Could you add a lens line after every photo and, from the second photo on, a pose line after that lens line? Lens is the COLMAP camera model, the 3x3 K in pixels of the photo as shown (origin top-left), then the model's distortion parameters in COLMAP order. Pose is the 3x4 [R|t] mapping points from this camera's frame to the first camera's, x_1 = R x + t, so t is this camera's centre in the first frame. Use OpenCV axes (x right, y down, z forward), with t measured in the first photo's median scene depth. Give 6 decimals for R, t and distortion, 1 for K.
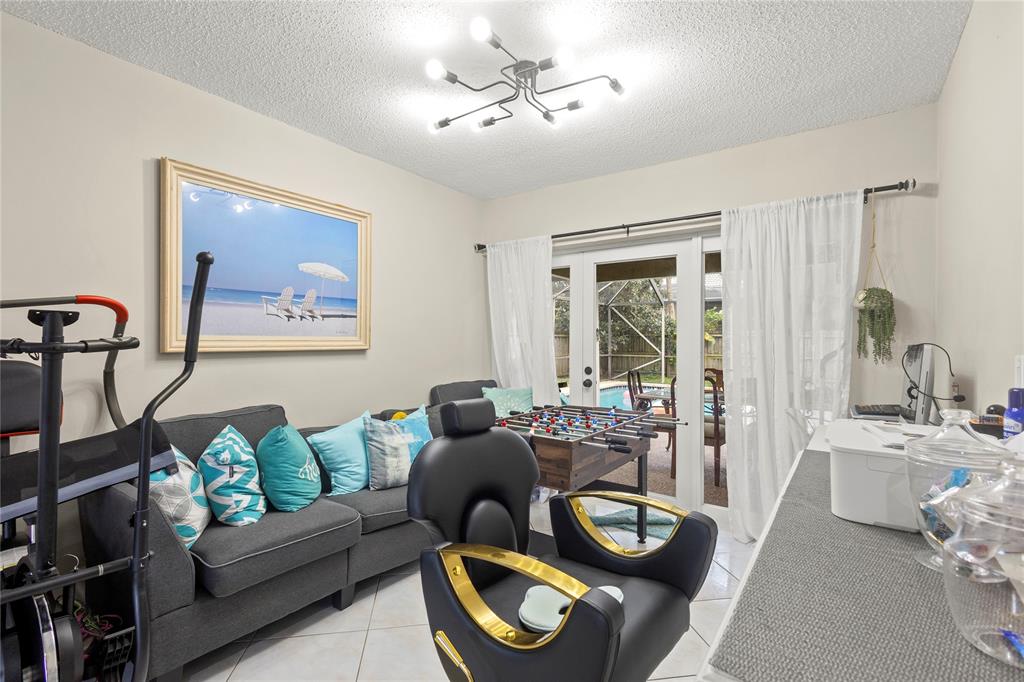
lens RADIAL K [[476.1, 0, 507.7], [0, 476.1, 338.2], [0, 0, 1]] dist [0.002201, -0.000215]
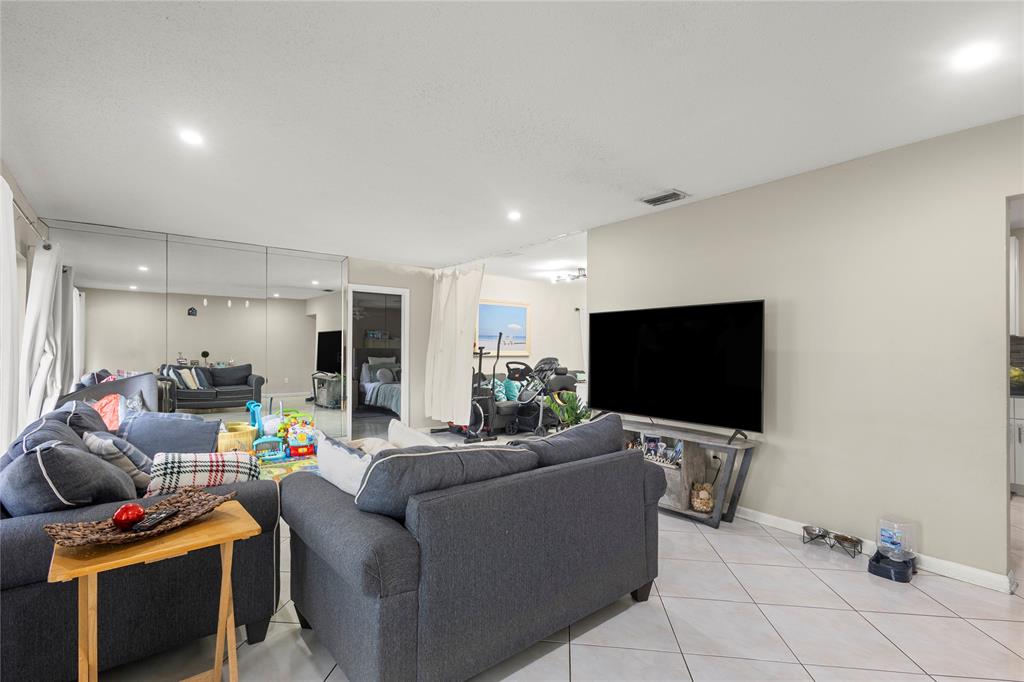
lens RADIAL K [[476.1, 0, 510.4], [0, 476.1, 347.7], [0, 0, 1]] dist [0.002201, -0.000215]
pose [[0.965246, -0.002833, -0.261329, 0.322095], [0.001967, 0.999992, -0.003574, -0.011809], [0.261337, 0.002936, 0.965243, -1.741064]]
